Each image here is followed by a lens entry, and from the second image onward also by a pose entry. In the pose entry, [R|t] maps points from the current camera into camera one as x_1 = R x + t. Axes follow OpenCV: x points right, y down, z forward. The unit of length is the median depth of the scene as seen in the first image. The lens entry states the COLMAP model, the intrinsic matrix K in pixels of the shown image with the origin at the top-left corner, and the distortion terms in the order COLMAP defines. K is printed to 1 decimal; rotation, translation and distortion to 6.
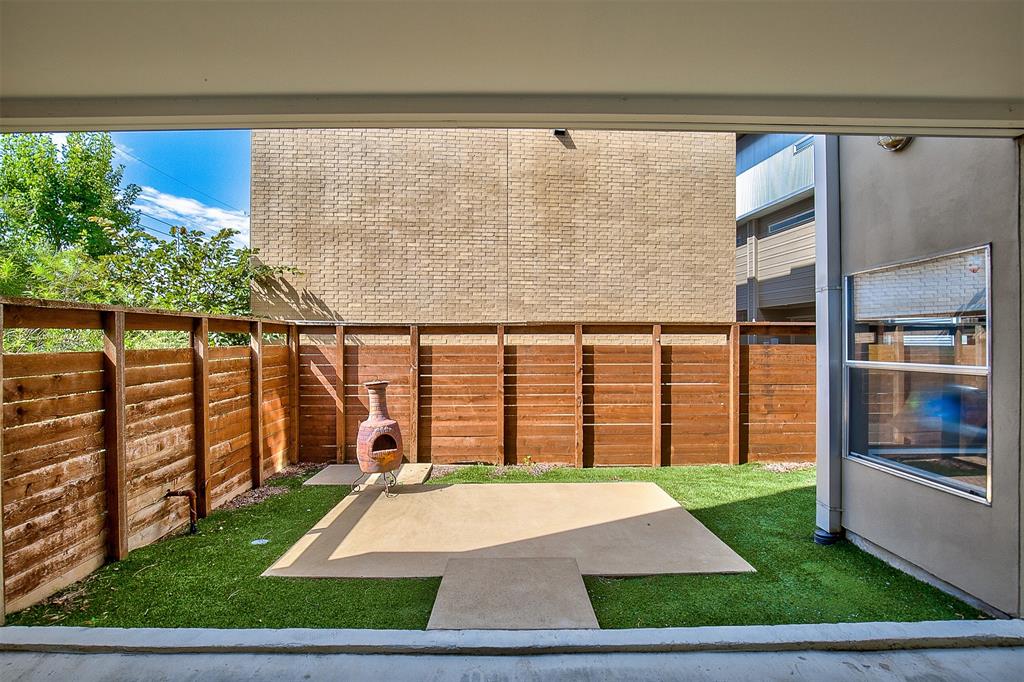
lens RADIAL K [[487.8, 0, 510.4], [0, 487.8, 344.7], [0, 0, 1]] dist [-0.027713, 0.001234]
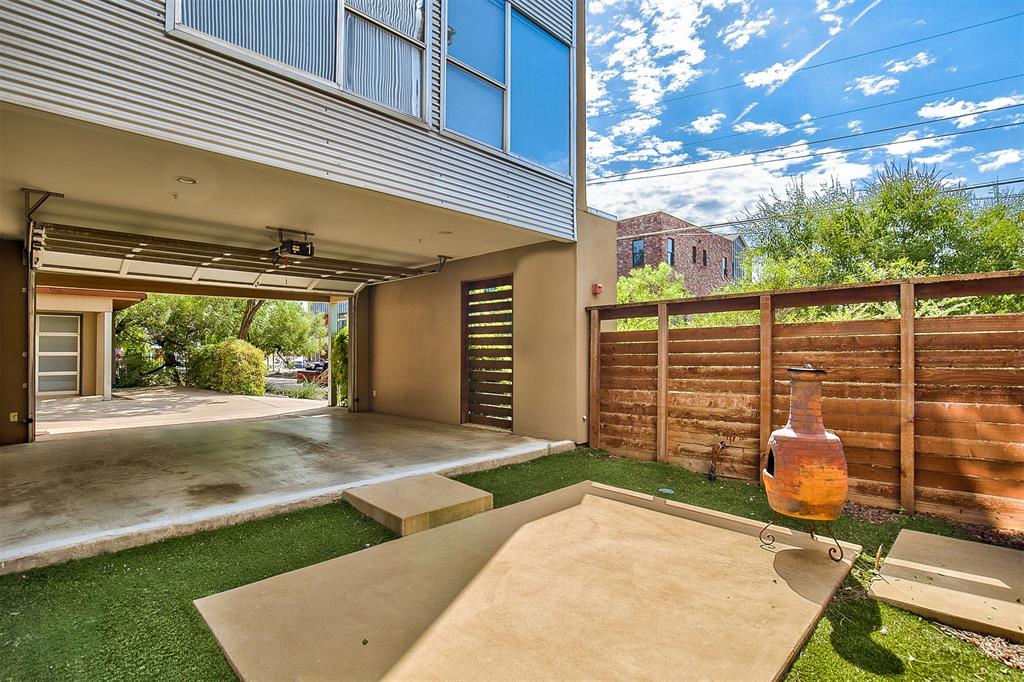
lens RADIAL K [[487.8, 0, 510.4], [0, 487.8, 344.7], [0, 0, 1]] dist [-0.027713, 0.001234]
pose [[-0.711710, -0.007377, -0.702435, 0.549341], [-0.002207, 0.999963, -0.008265, 0.067894], [0.702470, -0.004331, -0.711700, 1.523949]]
